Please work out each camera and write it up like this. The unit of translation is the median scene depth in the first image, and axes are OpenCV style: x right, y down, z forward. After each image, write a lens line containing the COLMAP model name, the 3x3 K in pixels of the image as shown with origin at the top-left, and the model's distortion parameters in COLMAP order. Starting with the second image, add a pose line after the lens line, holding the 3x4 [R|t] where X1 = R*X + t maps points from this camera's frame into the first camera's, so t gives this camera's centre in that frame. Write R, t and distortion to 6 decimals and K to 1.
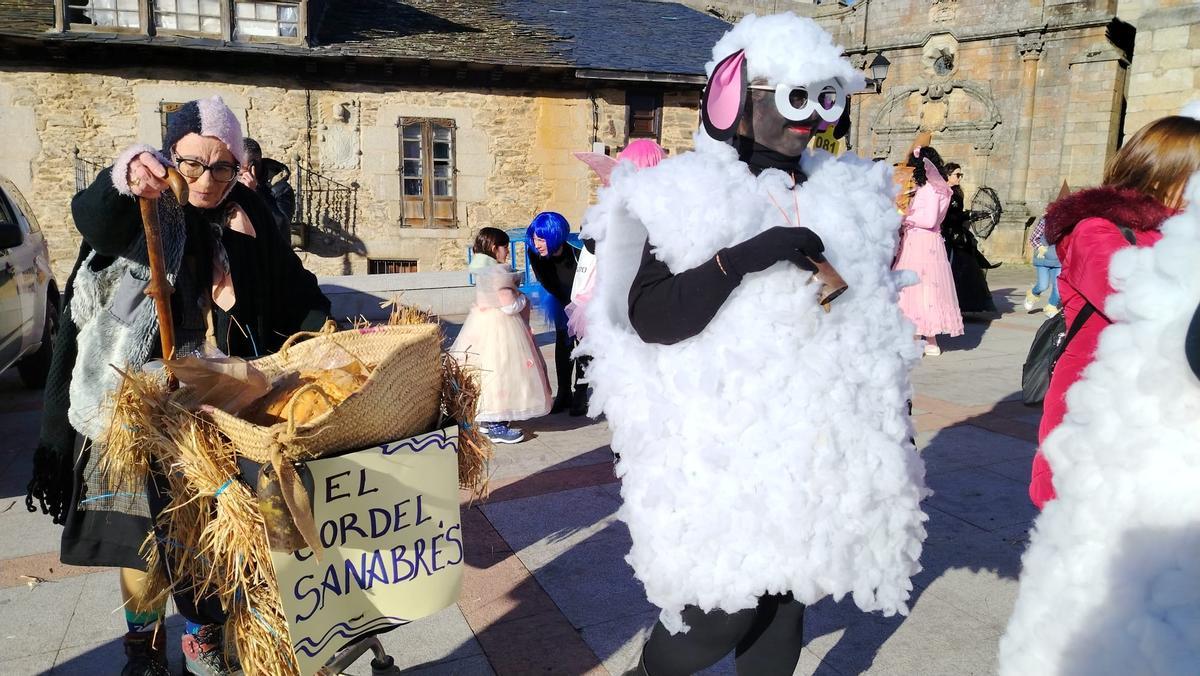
lens RADIAL K [[860.8, 0, 622.6], [0, 860.8, 314.4], [0, 0, 1]] dist [0.059342, -0.055003]
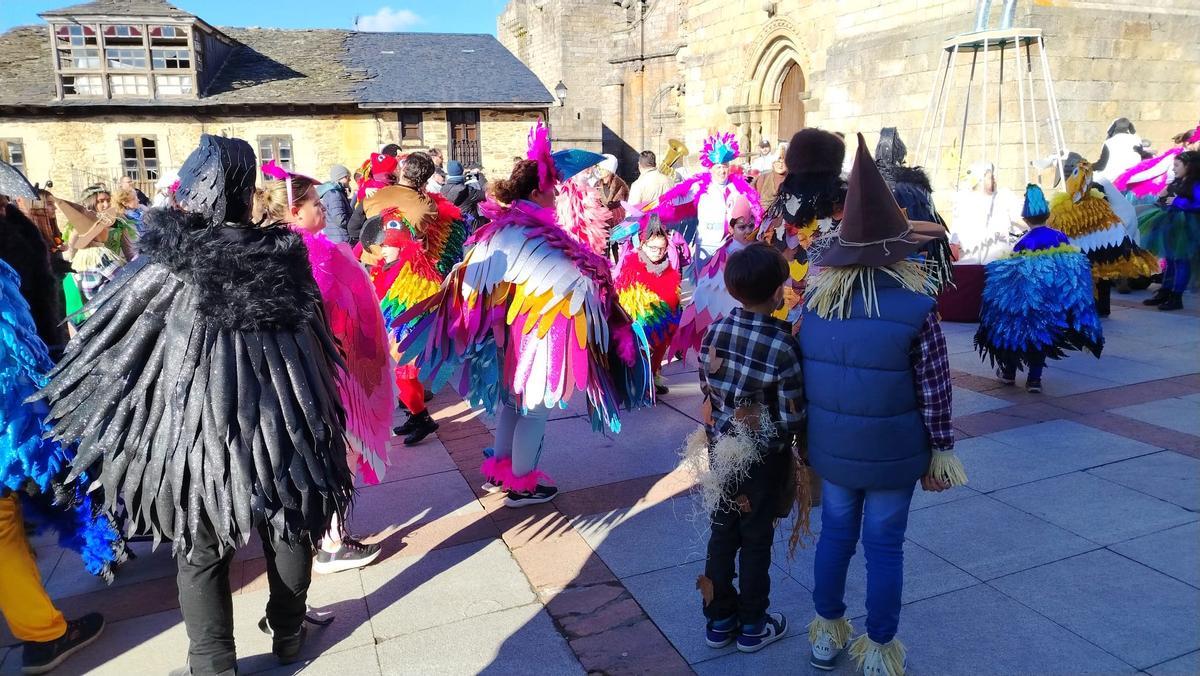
lens RADIAL K [[860.8, 0, 602.7], [0, 860.8, 314.9], [0, 0, 1]] dist [0.059342, -0.055003]
pose [[0.998481, -0.036553, -0.041224, 0.494264], [0.038051, 0.998622, 0.036146, 0.091704], [0.039846, -0.037660, 0.998496, -0.717070]]
